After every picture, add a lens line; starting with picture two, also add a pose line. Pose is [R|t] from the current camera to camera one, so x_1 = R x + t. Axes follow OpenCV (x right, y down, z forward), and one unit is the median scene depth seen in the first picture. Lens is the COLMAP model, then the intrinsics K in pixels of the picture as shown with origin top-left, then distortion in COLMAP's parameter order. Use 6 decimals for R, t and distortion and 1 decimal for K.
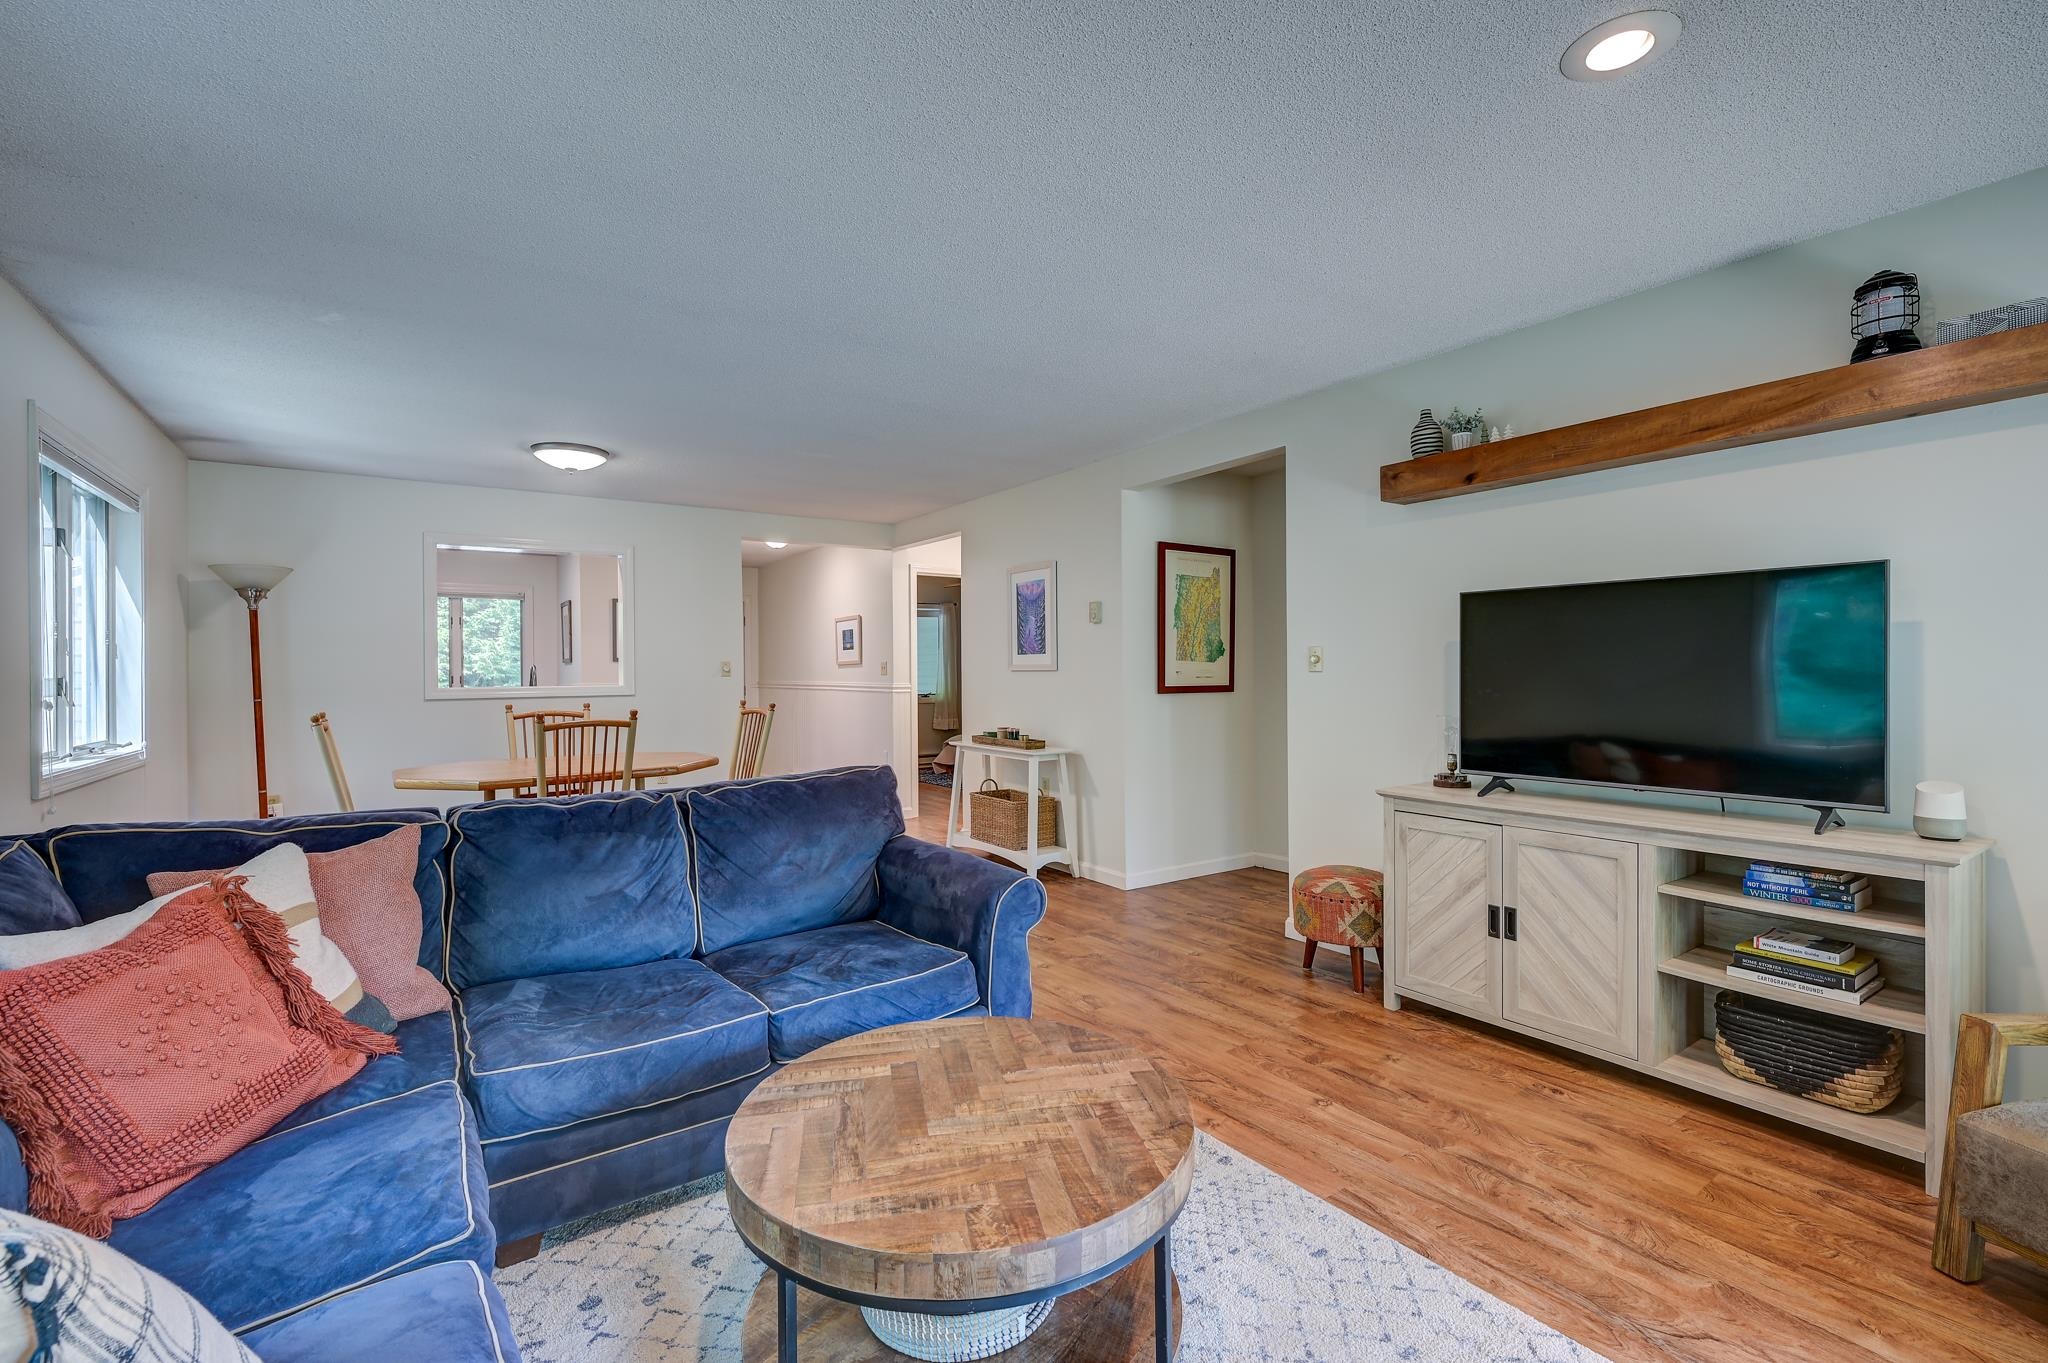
lens RADIAL K [[938.4, 0, 1030.6], [0, 938.4, 679.5], [0, 0, 1]] dist [0.002034, 0.000731]
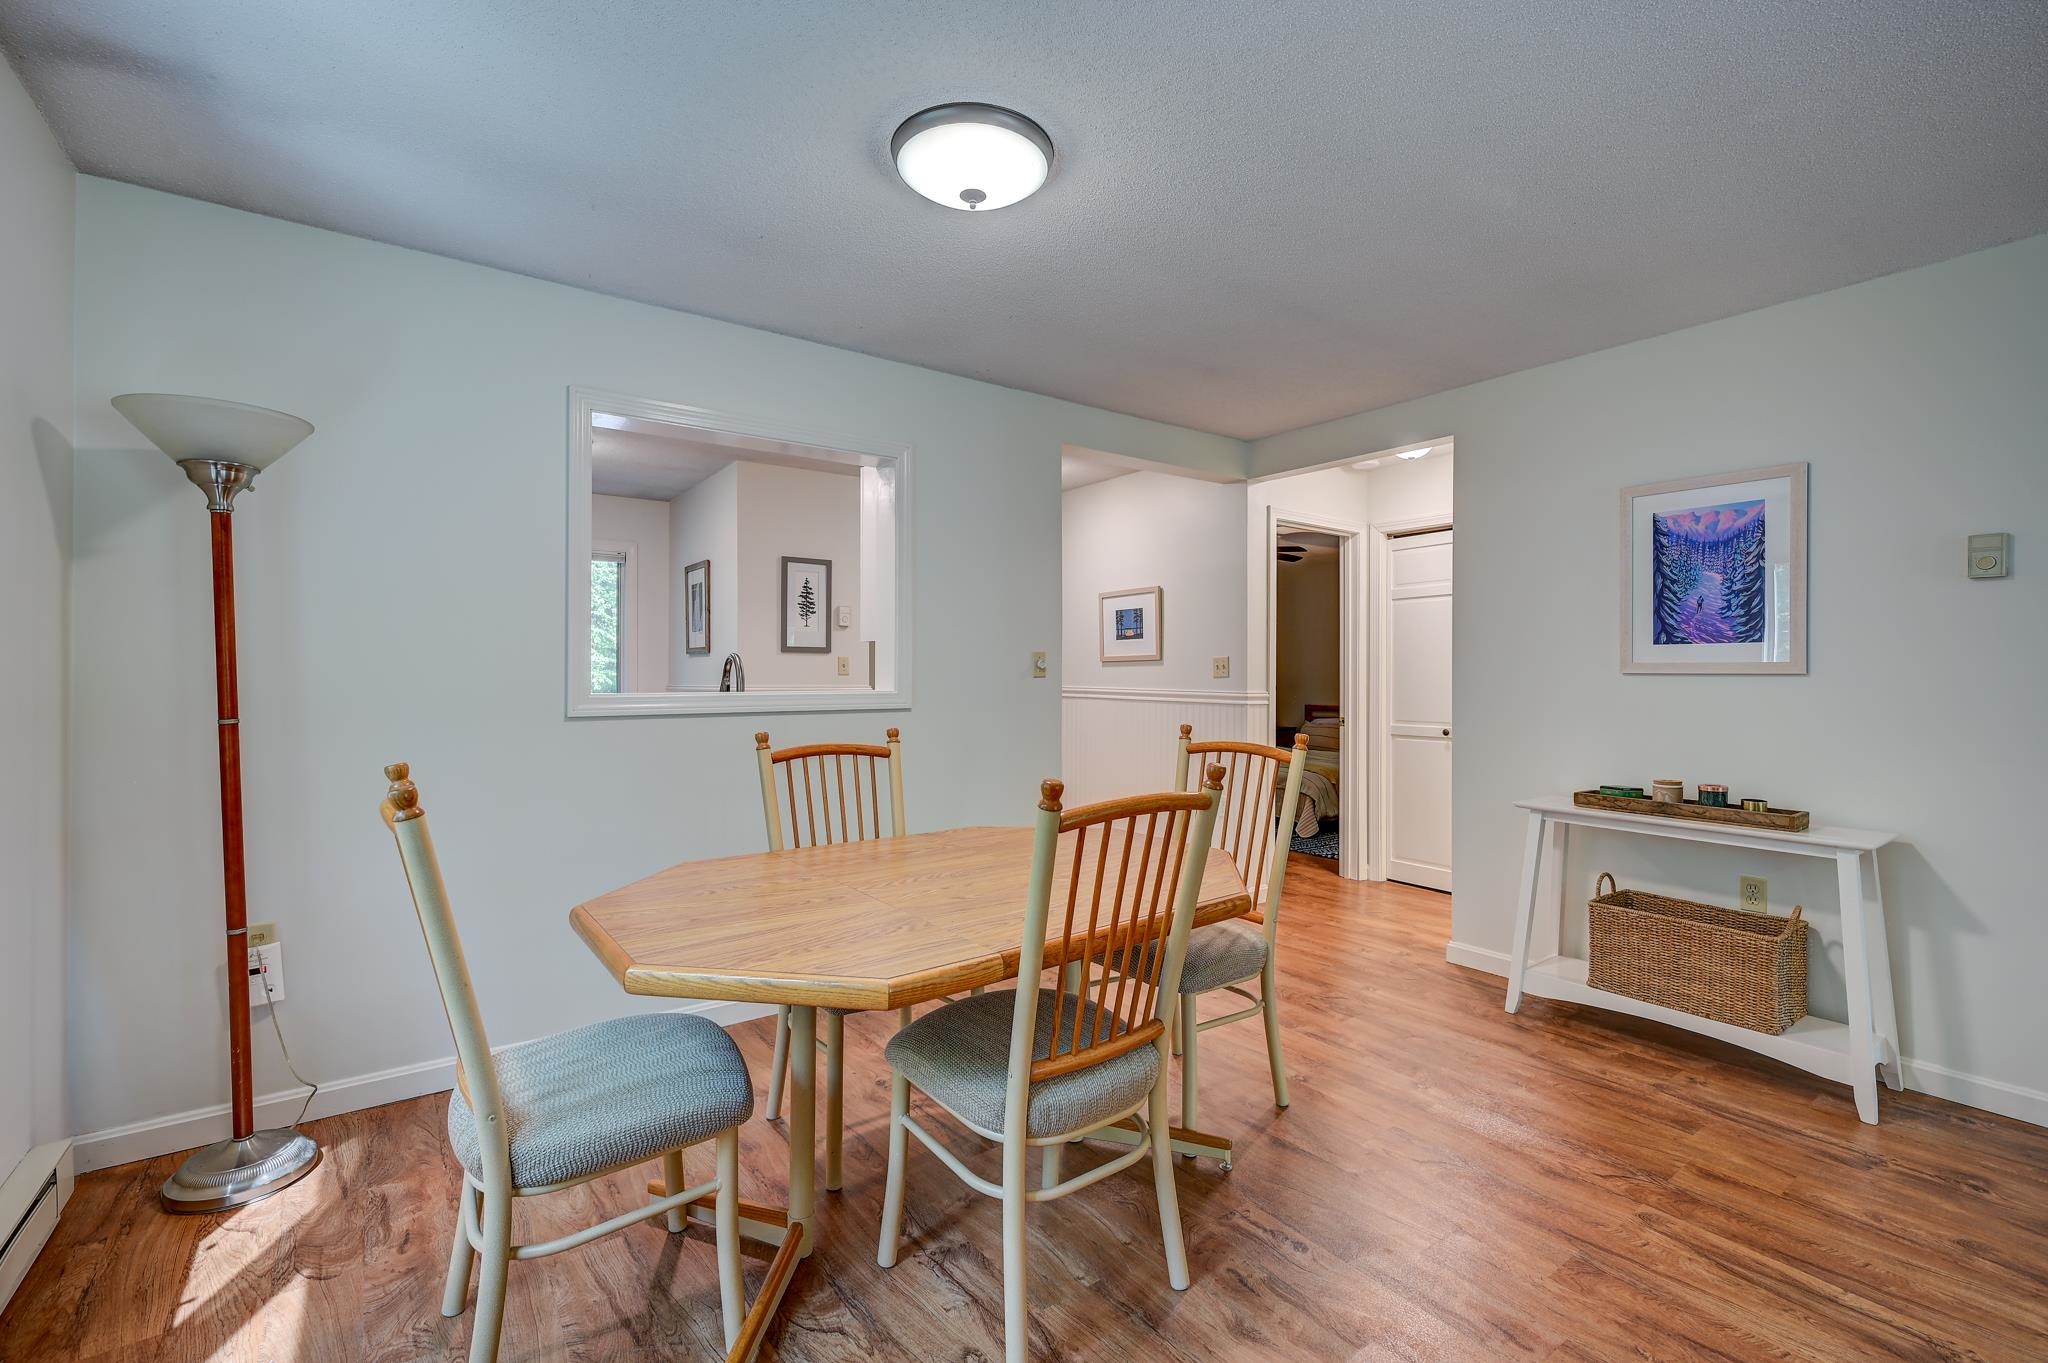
lens RADIAL K [[887.6, 0, 1015.3], [0, 887.6, 677.1], [0, 0, 1]] dist [-0.004292, -0.000755]
pose [[0.999701, 0.011533, 0.021584, -0.408355], [-0.011469, 0.999930, -0.003065, -0.001311], [-0.021618, 0.002816, 0.999762, 0.509720]]
